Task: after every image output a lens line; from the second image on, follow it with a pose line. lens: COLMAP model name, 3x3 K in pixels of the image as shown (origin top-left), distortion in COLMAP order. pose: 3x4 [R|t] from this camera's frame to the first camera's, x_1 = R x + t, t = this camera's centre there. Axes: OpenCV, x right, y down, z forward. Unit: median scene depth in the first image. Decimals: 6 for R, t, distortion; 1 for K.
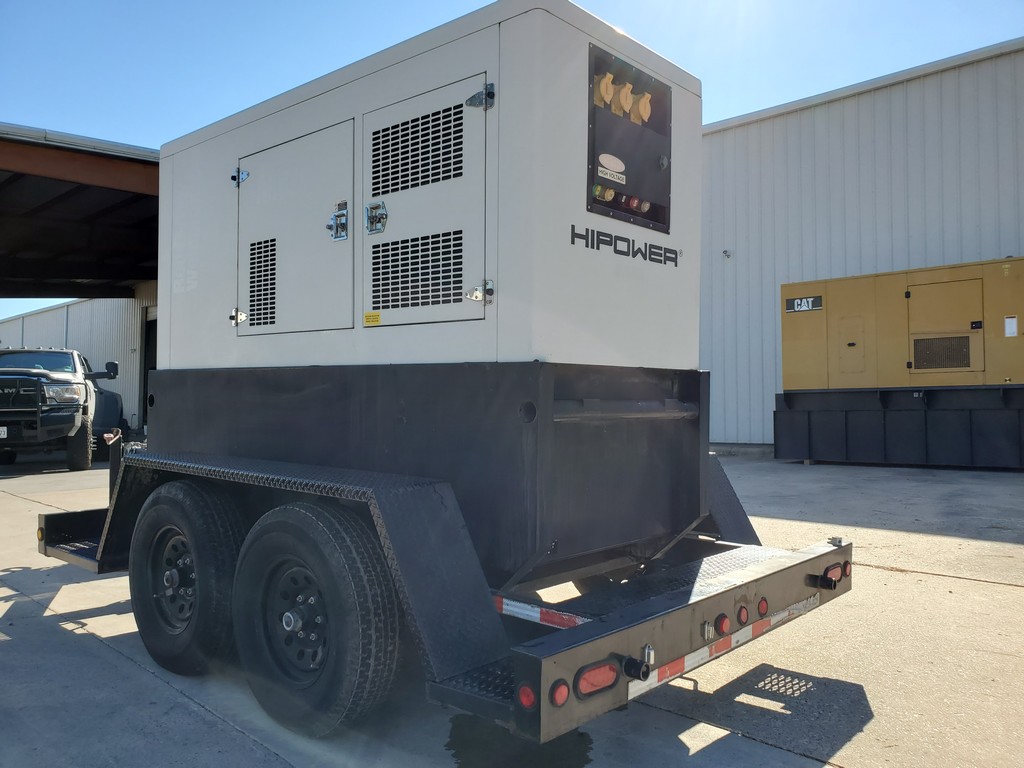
lens RADIAL K [[806.1, 0, 511.0], [0, 806.1, 402.8], [0, 0, 1]] dist [0.038130, -0.003164]
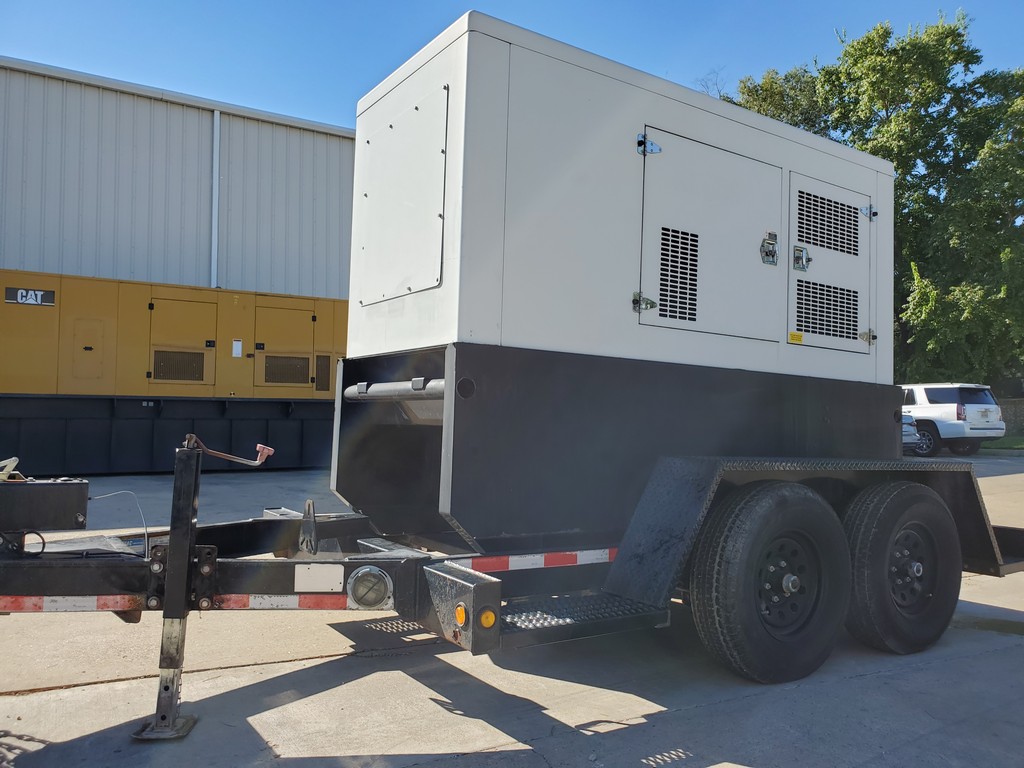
lens RADIAL K [[804.5, 0, 540.4], [0, 804.5, 401.2], [0, 0, 1]] dist [0.004021, -0.000348]
pose [[0.224218, 0.028901, 0.974110, -1.500882], [-0.011812, 0.999567, -0.026937, 0.032078], [-0.974467, -0.005467, 0.224463, 1.134848]]
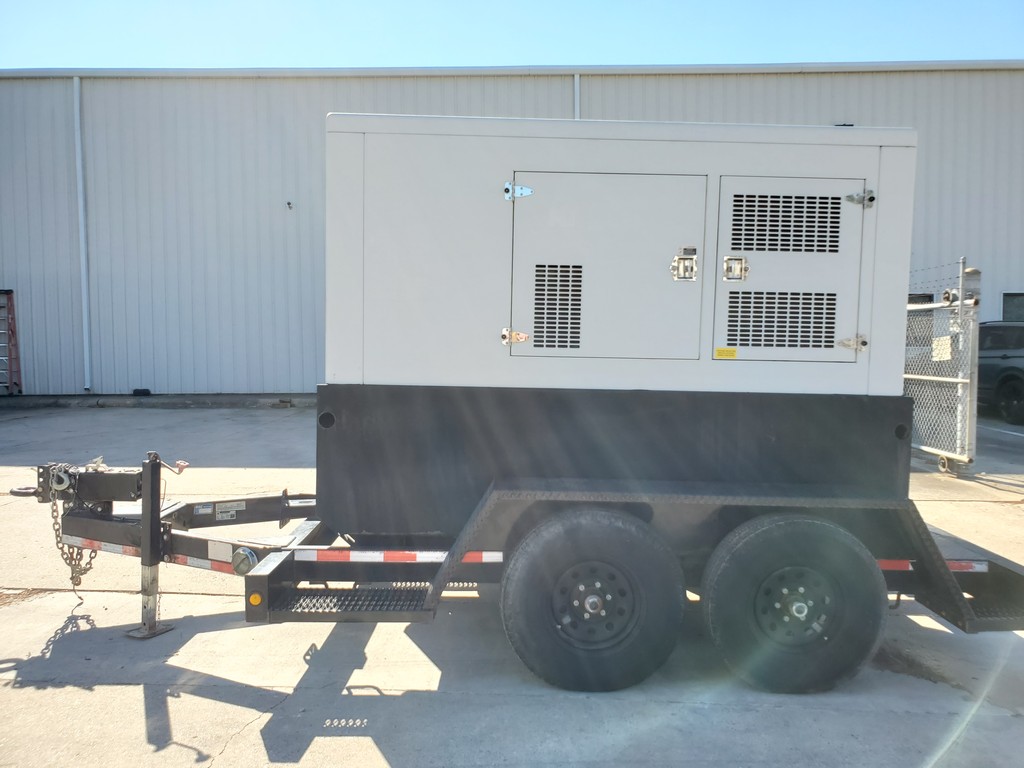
lens RADIAL K [[778.0, 0, 469.4], [0, 778.0, 414.0], [0, 0, 1]] dist [0.083950, -0.140311]
pose [[0.722497, -0.053193, 0.689325, -1.281258], [-0.002213, 0.996853, 0.079244, -0.108575], [-0.691371, -0.058779, 0.720105, 0.435403]]
